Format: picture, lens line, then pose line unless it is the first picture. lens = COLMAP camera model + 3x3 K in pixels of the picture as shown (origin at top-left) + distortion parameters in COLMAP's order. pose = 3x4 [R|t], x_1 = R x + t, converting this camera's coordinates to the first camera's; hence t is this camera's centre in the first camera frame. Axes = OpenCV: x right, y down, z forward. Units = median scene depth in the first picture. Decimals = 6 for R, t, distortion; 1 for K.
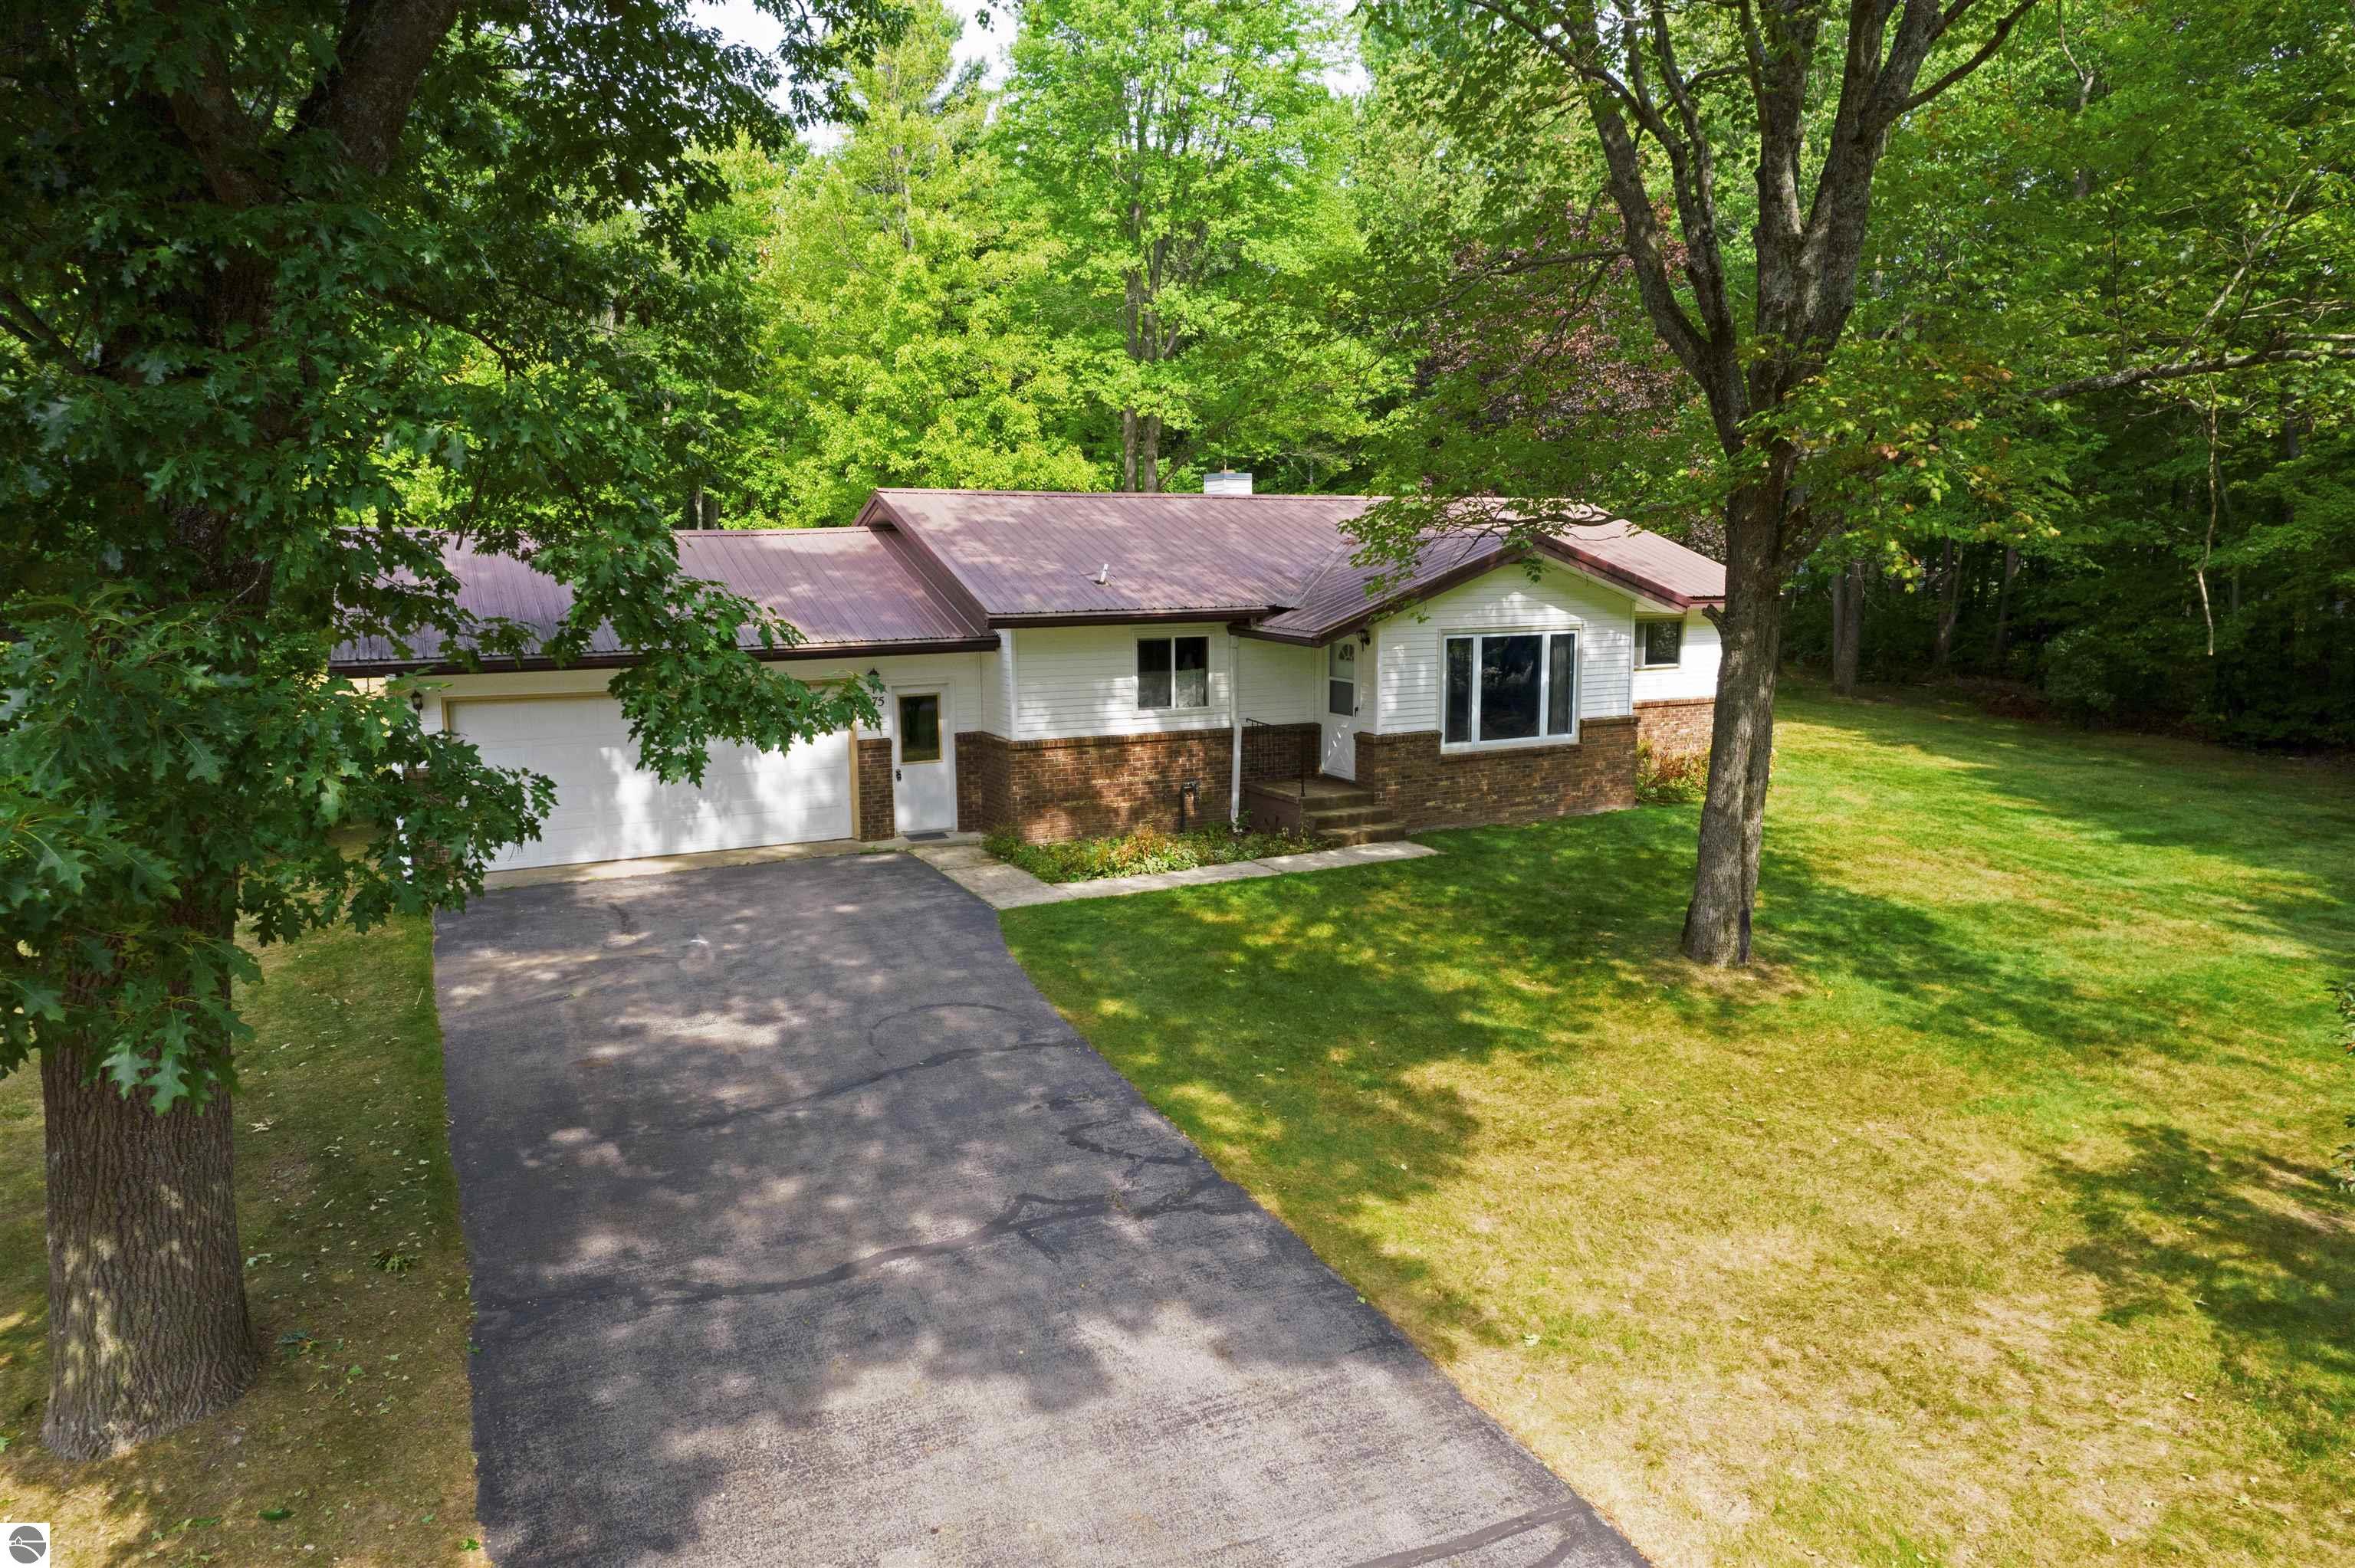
lens RADIAL K [[1508.9, 0, 1171.8], [0, 1508.9, 791.9], [0, 0, 1]] dist [-0.057680, 0.001150]
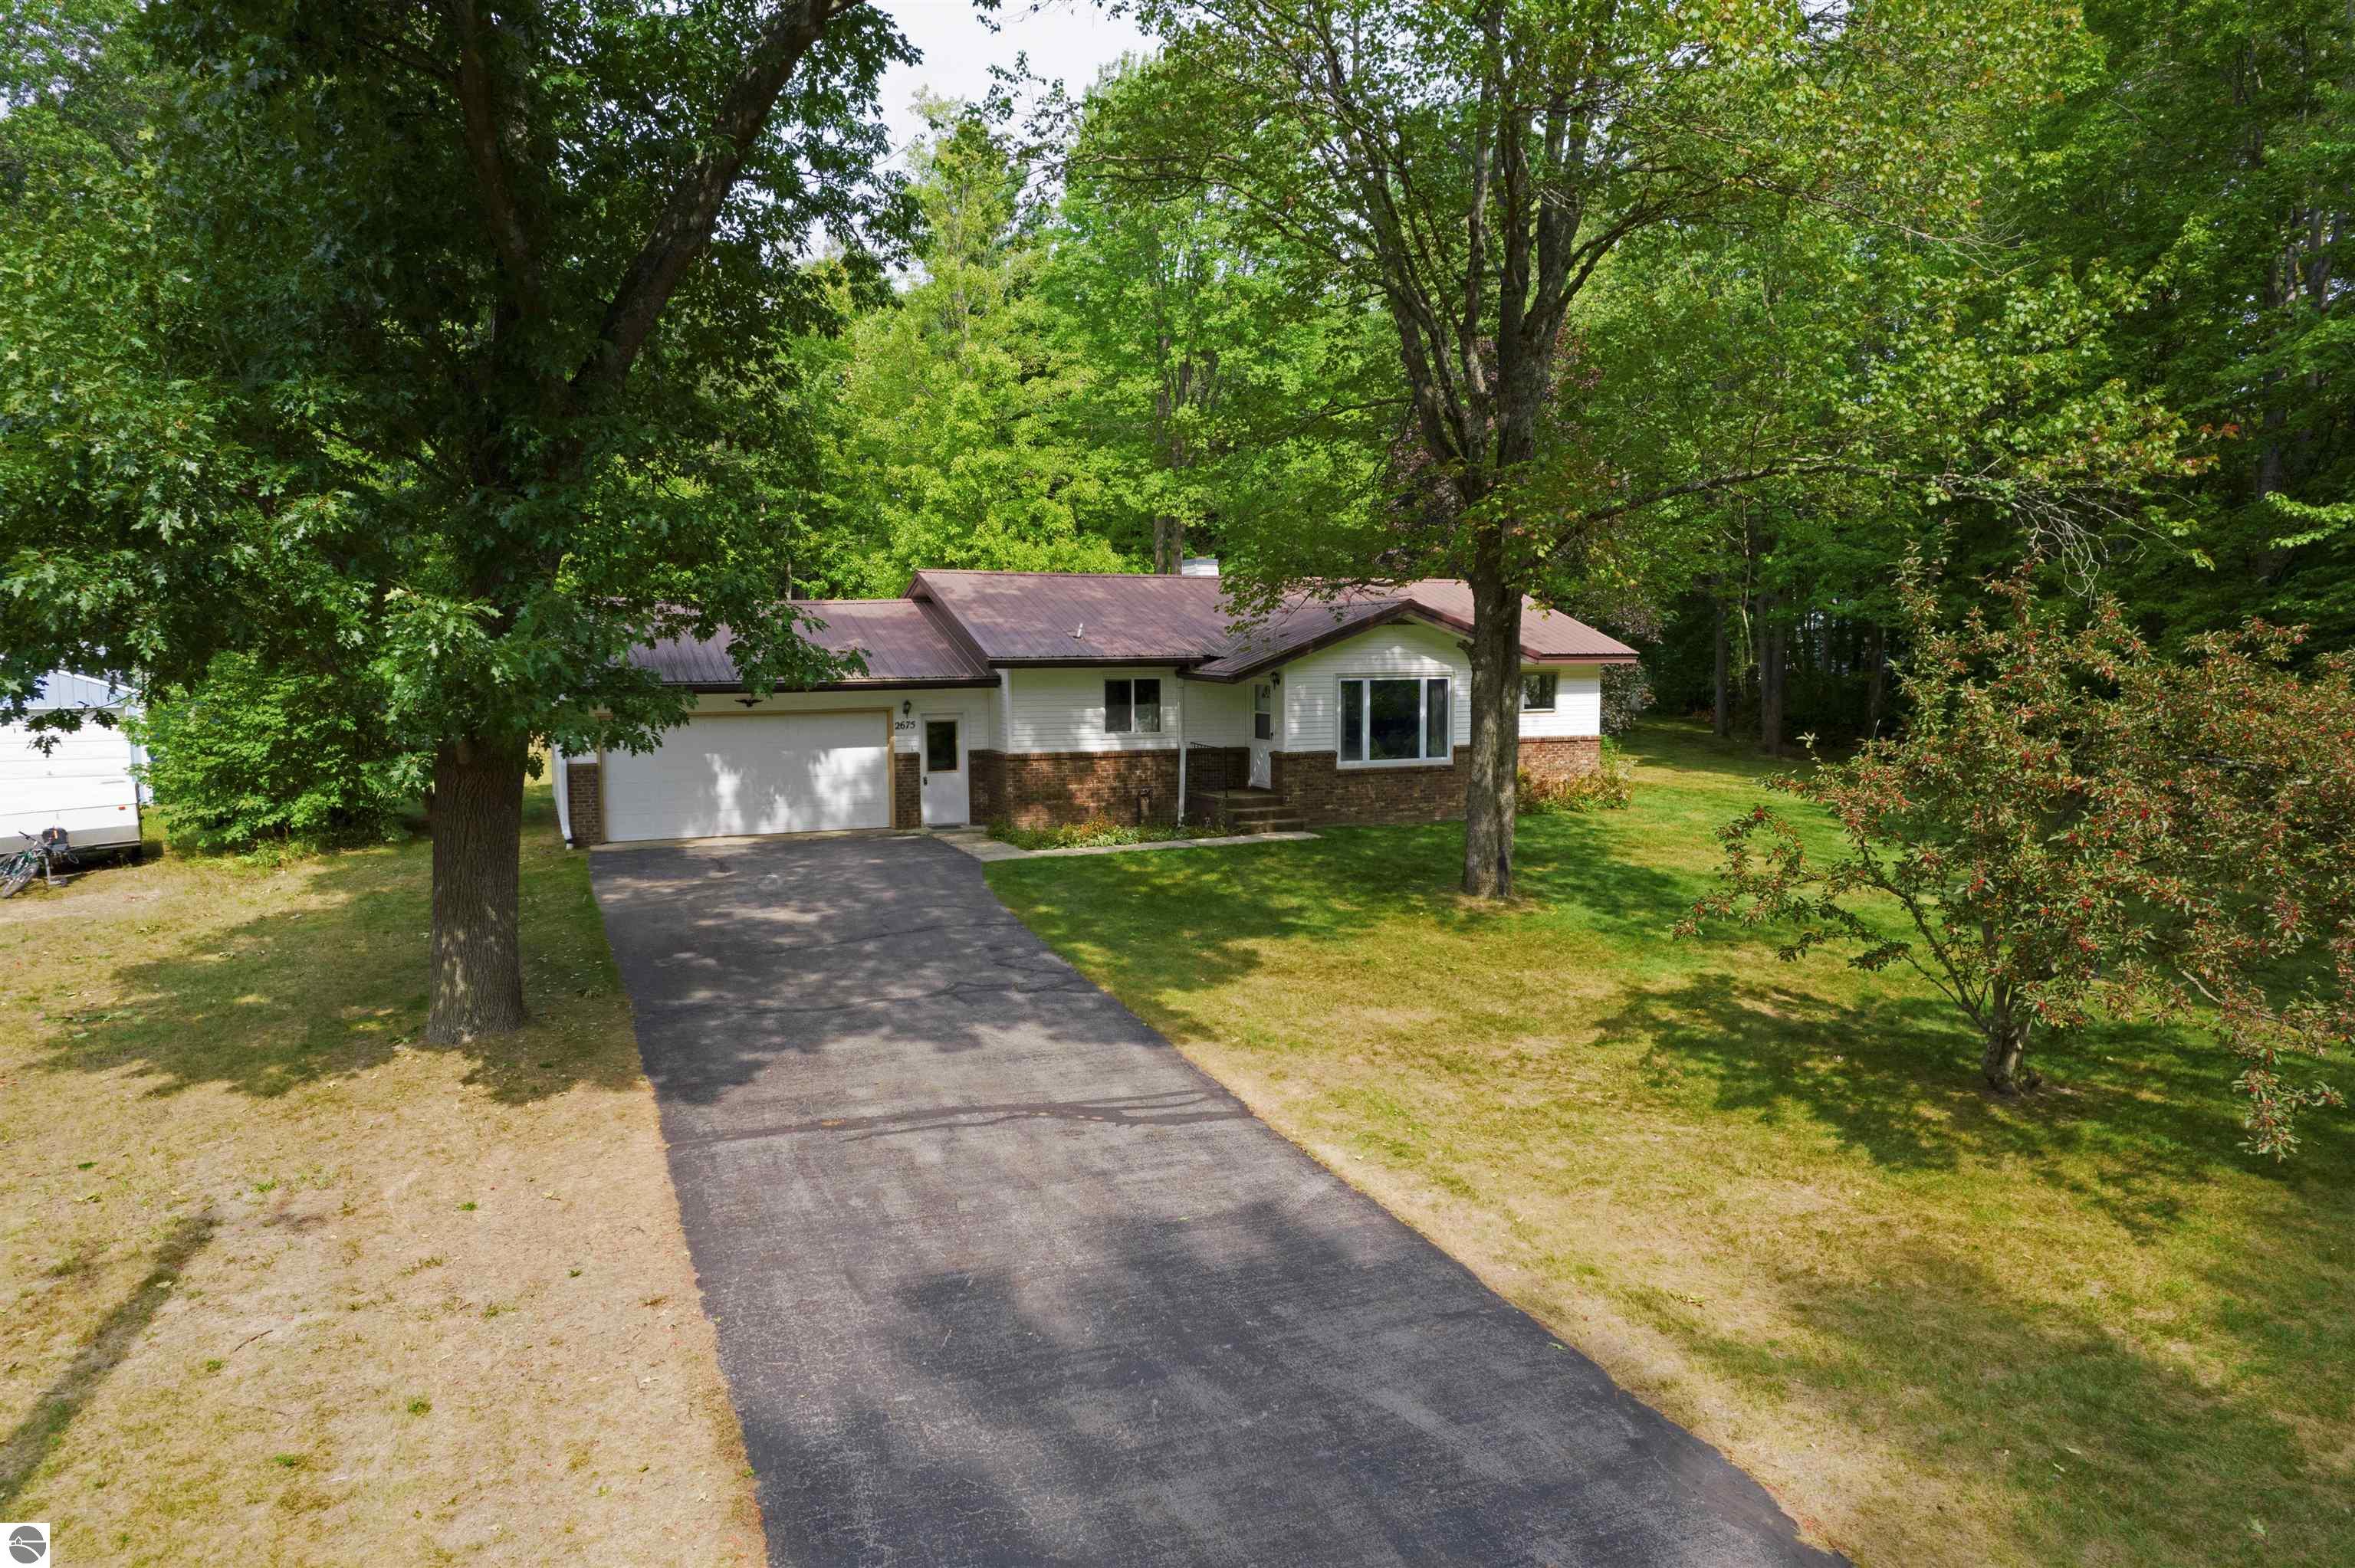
lens RADIAL K [[1526.9, 0, 1177.5], [0, 1526.9, 784.0], [0, 0, 1]] dist [-0.075327, 0.073622]
pose [[0.998550, 0.007219, -0.053354, 0.112279], [-0.011003, 0.997417, -0.070983, 0.083689], [0.052703, 0.071467, 0.996050, -0.323334]]
